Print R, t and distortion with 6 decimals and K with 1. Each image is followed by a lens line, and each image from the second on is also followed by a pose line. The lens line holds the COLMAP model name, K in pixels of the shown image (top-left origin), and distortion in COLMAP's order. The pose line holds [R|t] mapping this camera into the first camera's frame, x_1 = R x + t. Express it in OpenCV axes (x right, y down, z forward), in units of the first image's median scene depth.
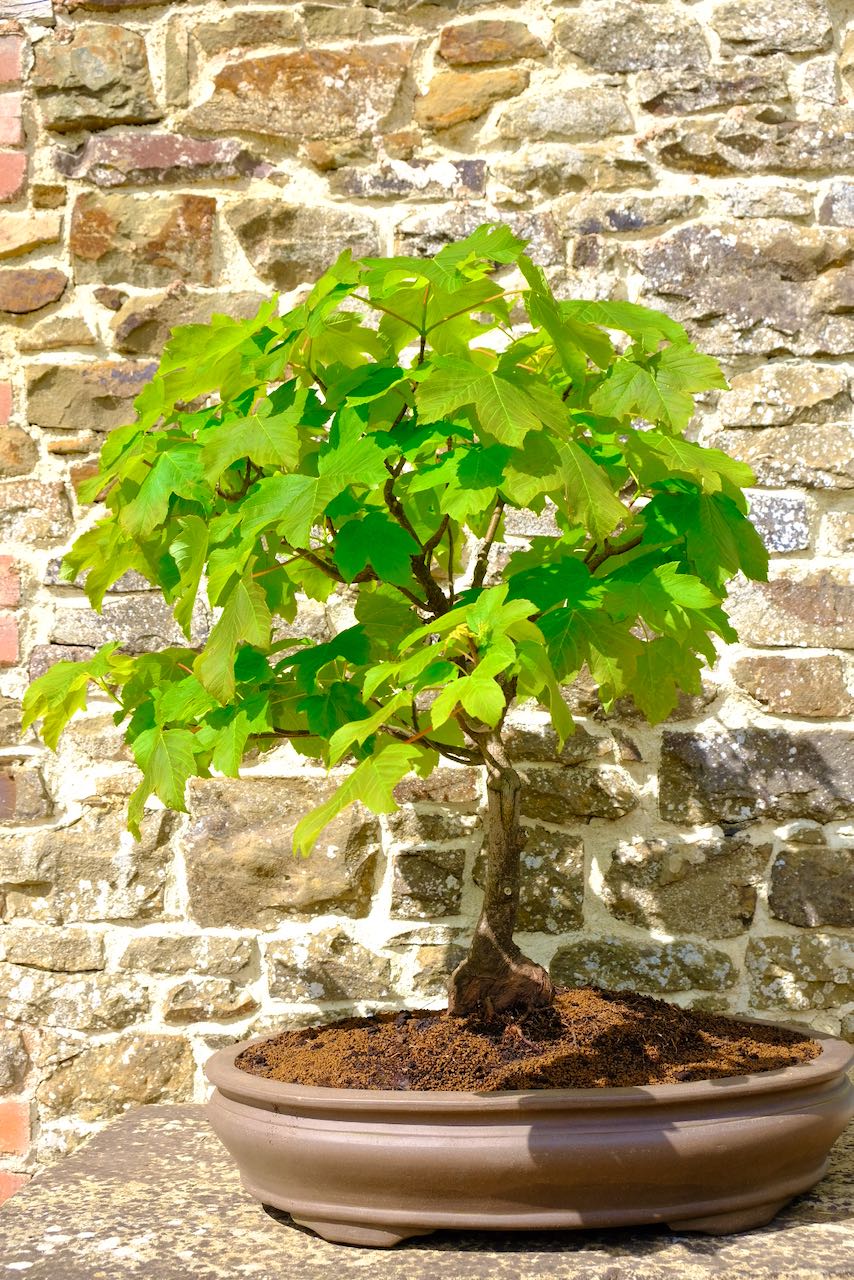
lens RADIAL K [[1275.5, 0, 434.1], [0, 1275.5, 658.1], [0, 0, 1]] dist [-0.016449, 0.000000]
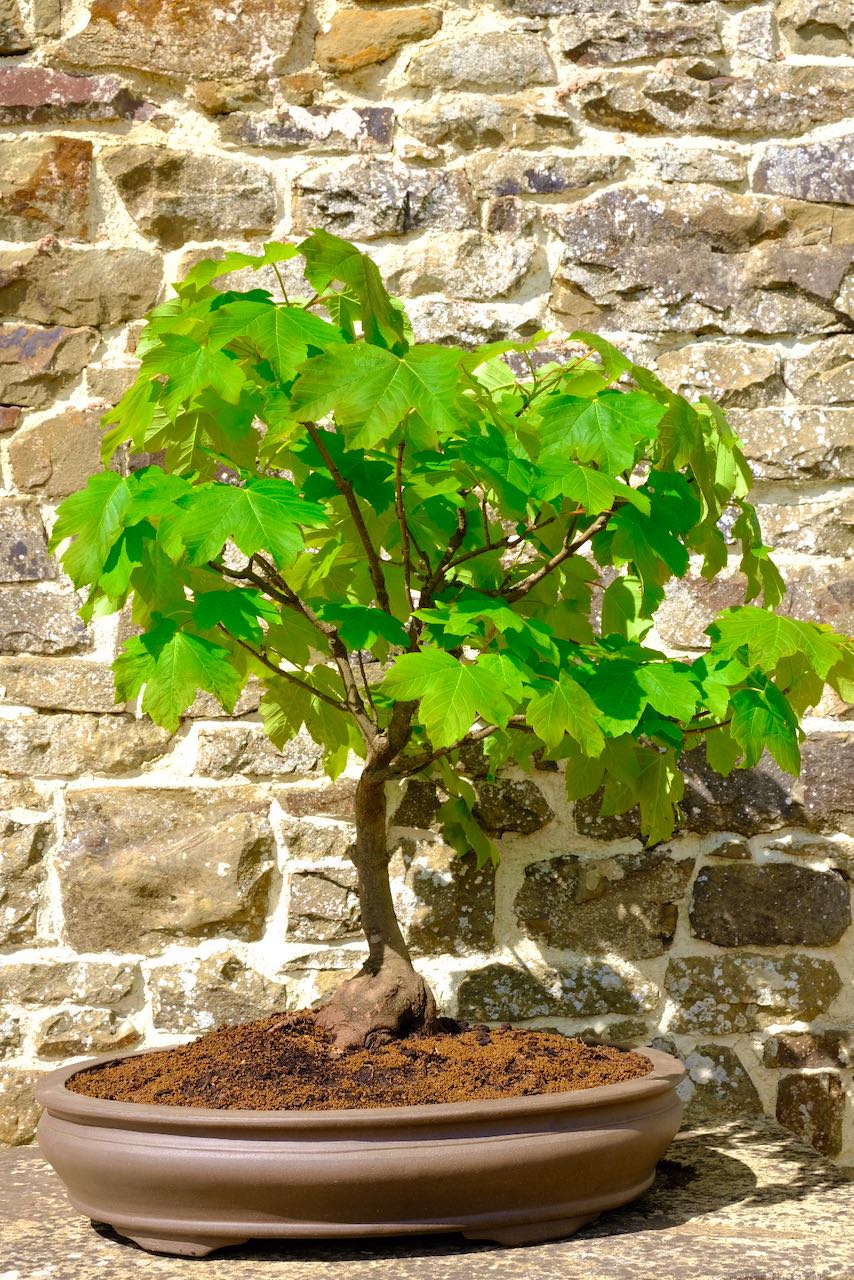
lens RADIAL K [[1587.6, 0, 436.5], [0, 1587.6, 658.1], [0, 0, 1]] dist [-0.012933, 0.000000]
pose [[0.996724, 0.004543, 0.080745, -0.019258], [-0.006545, 0.999677, 0.024553, -0.029145], [-0.080607, -0.025001, 0.996432, -0.146124]]
